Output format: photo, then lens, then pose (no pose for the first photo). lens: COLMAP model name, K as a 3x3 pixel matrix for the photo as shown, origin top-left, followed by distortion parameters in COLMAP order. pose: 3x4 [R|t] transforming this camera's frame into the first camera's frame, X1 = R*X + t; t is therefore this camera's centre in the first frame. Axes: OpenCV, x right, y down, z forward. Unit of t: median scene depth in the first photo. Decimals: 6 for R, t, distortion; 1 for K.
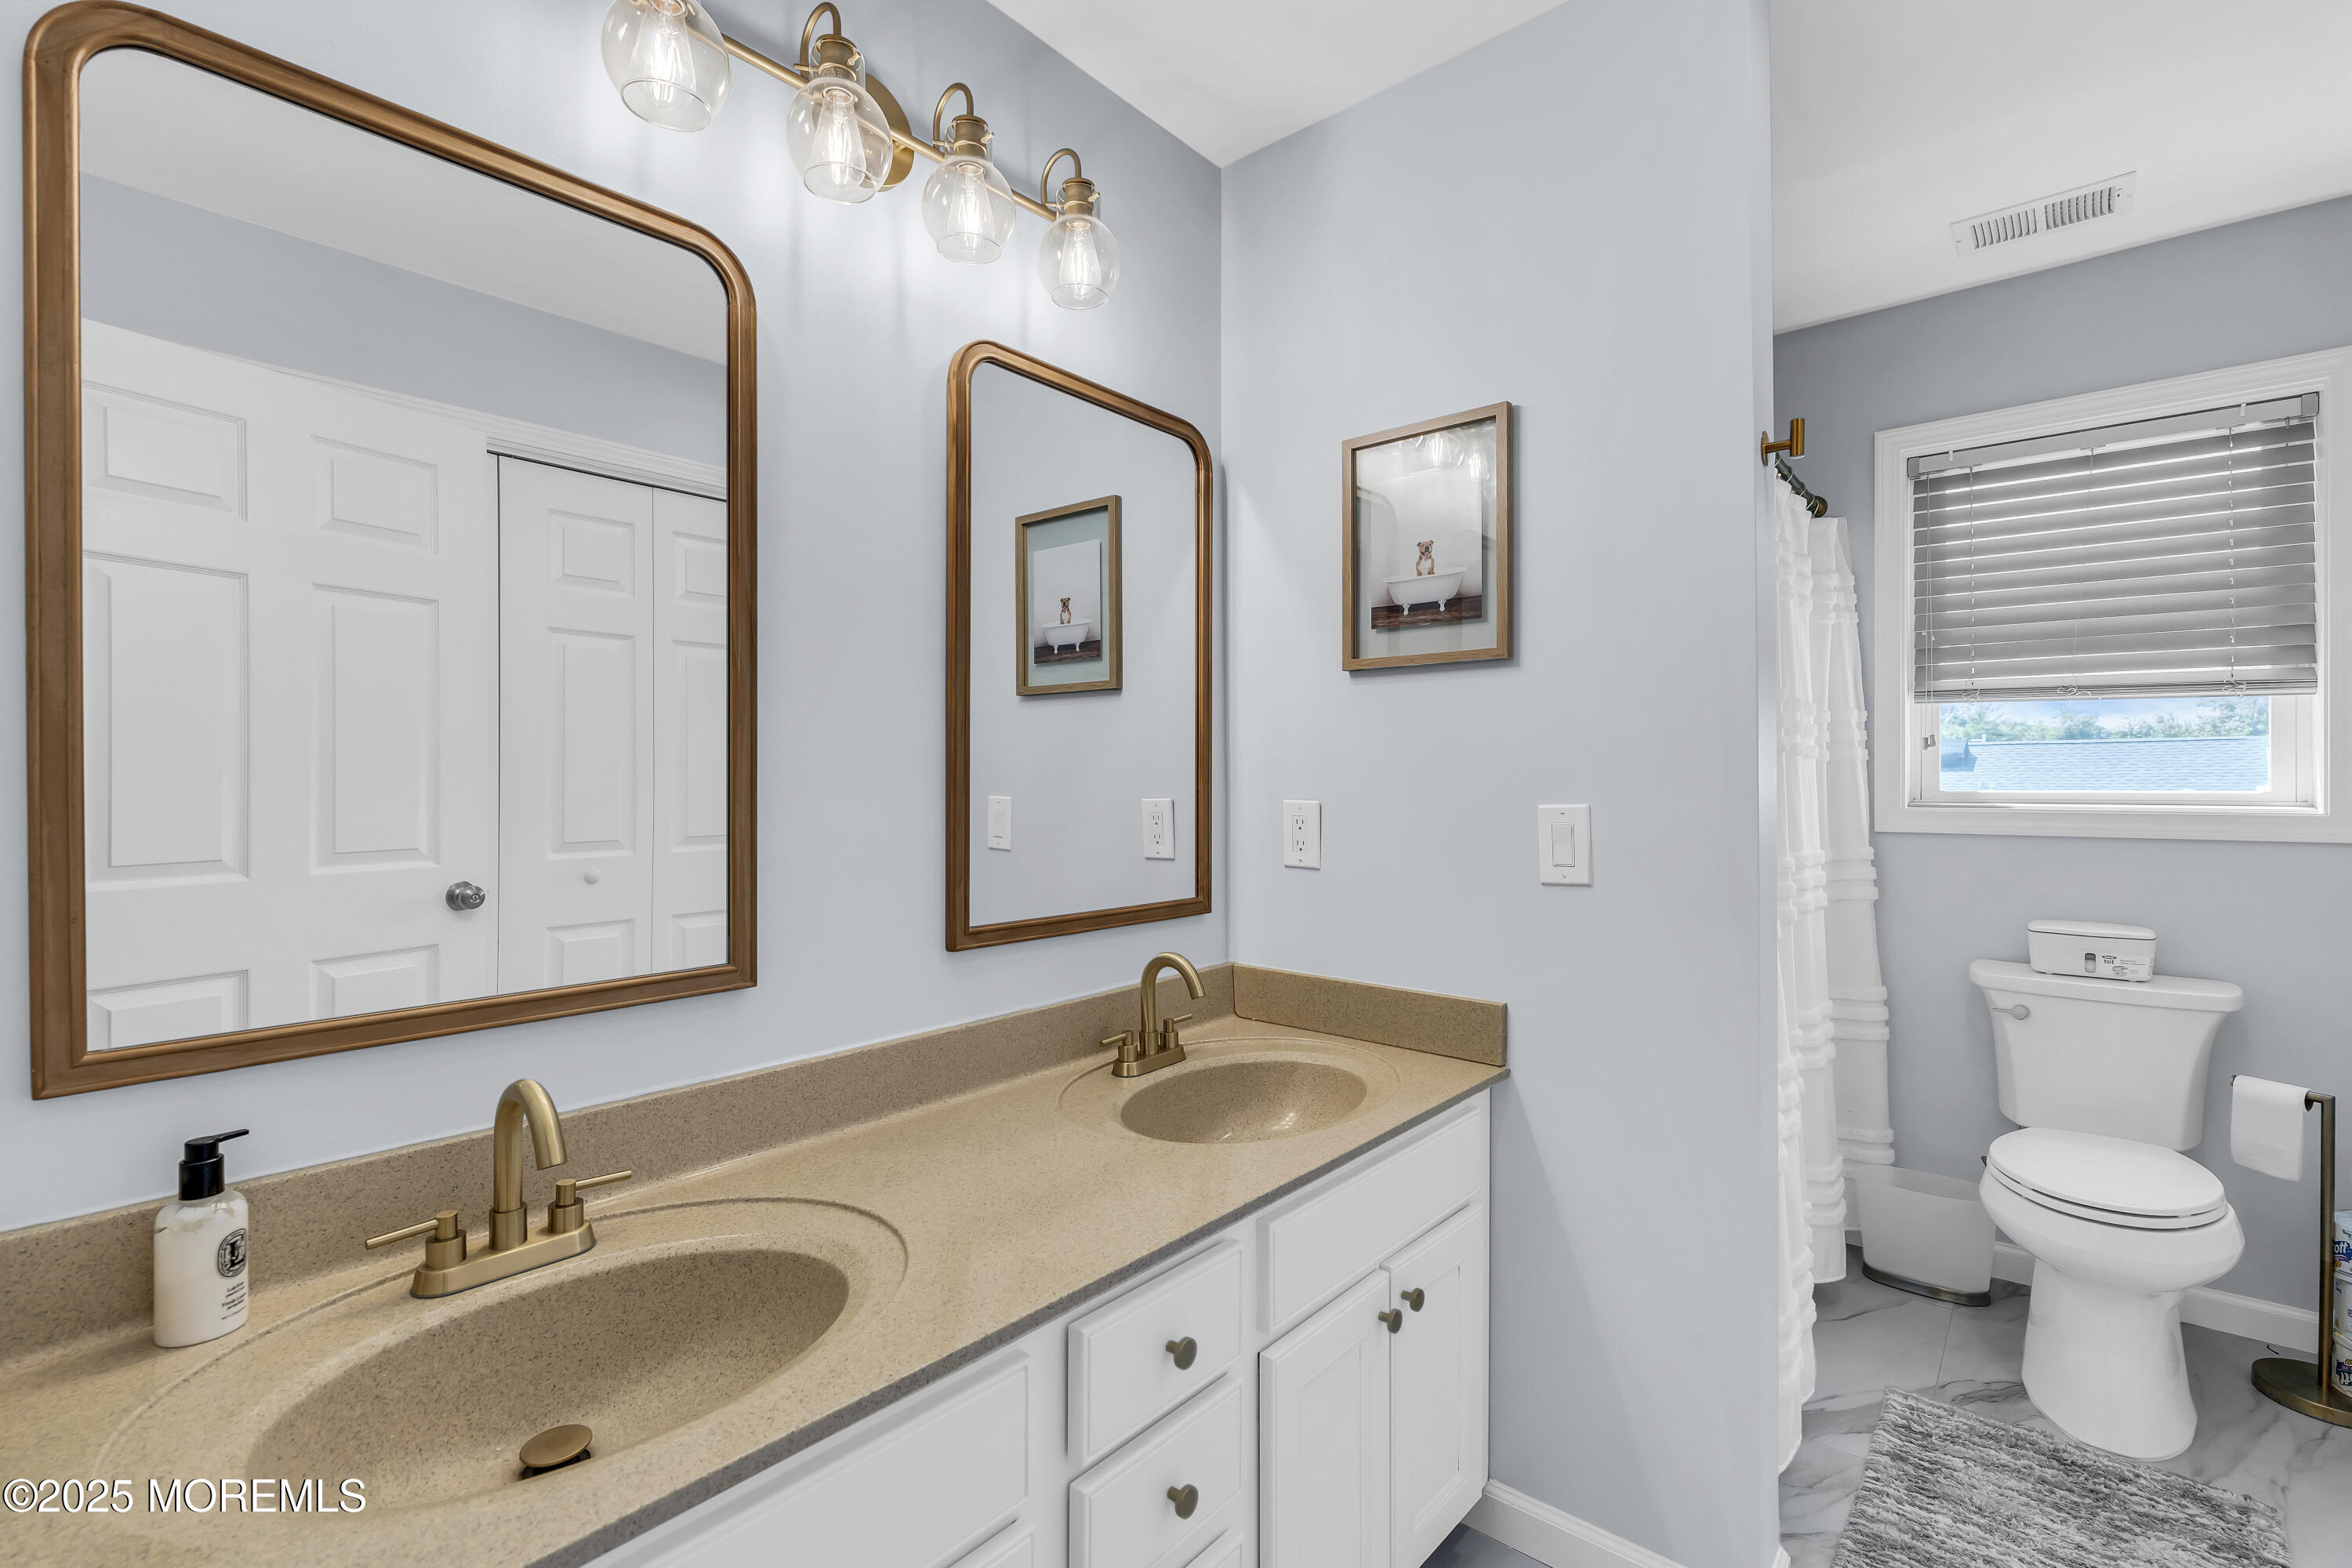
lens RADIAL K [[1051.1, 0, 1169.3], [0, 1051.1, 786.4], [0, 0, 1]] dist [-0.001437, -0.000759]
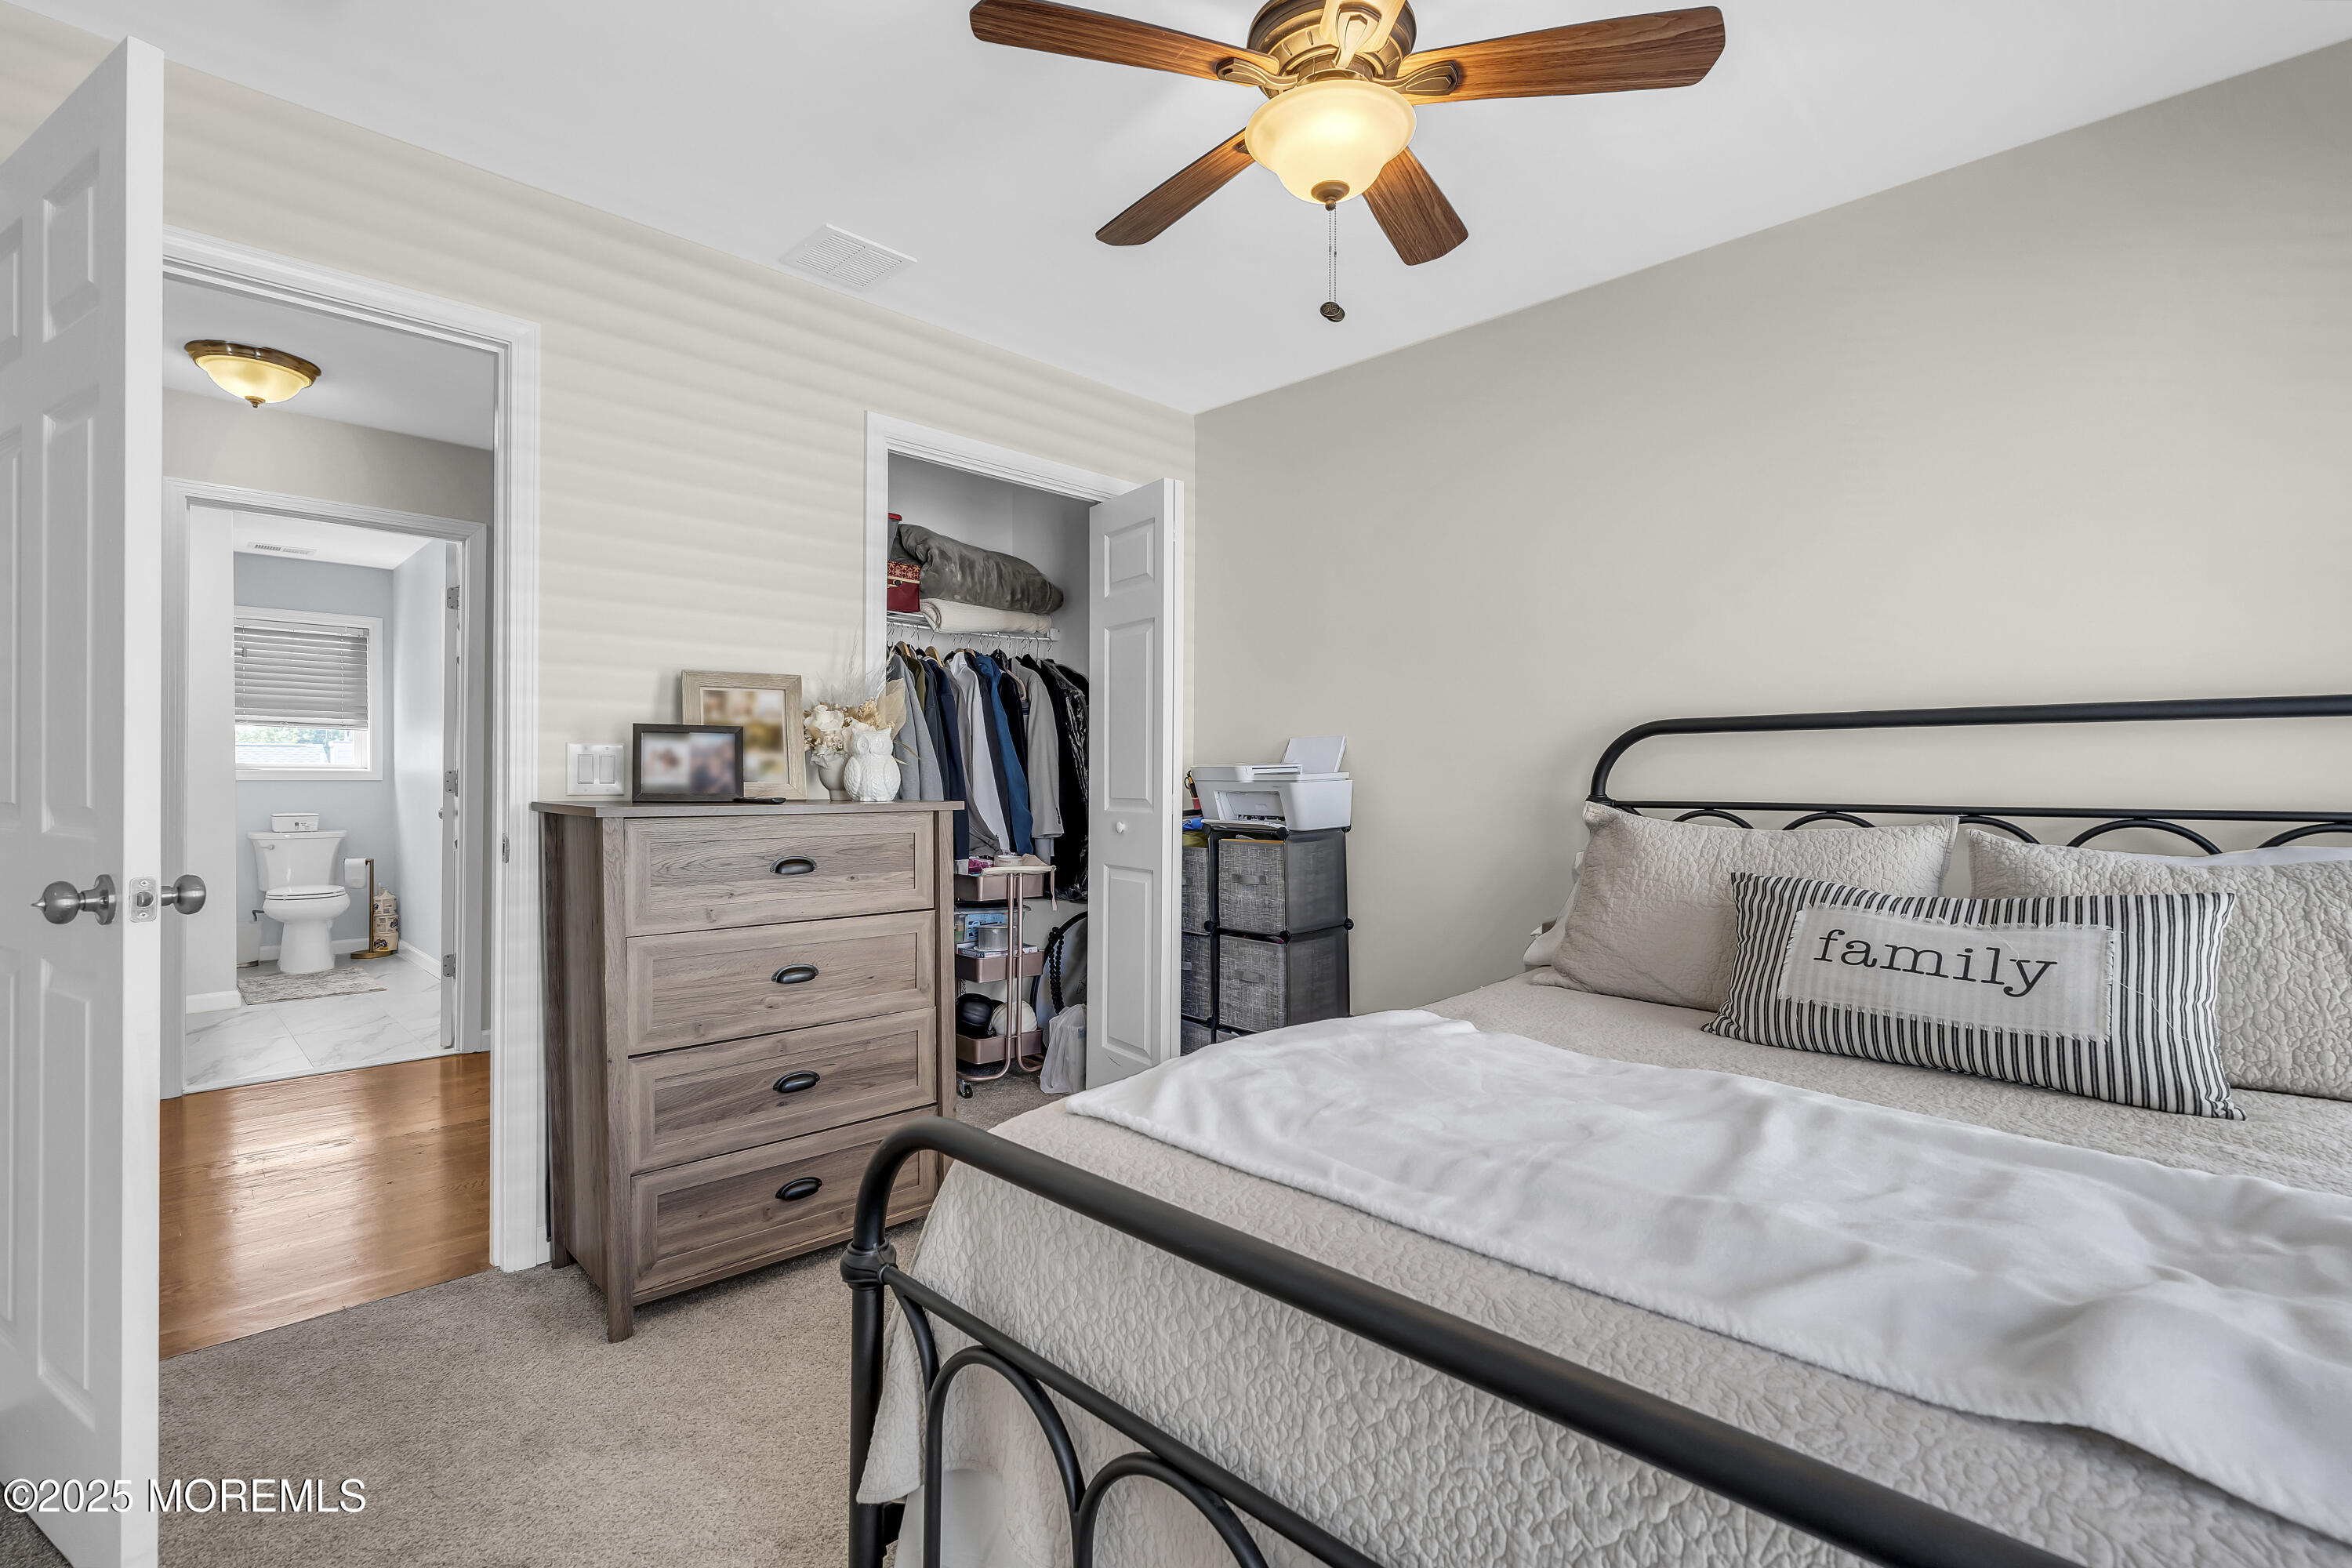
lens RADIAL K [[1061.8, 0, 1180.0], [0, 1061.8, 774.2], [0, 0, 1]] dist [-0.006503, 0.003506]
pose [[0.079821, 0.002283, 0.996807, -1.659984], [-0.003650, 0.999991, -0.001998, 0.030000], [-0.996803, -0.003479, 0.079828, -1.486663]]
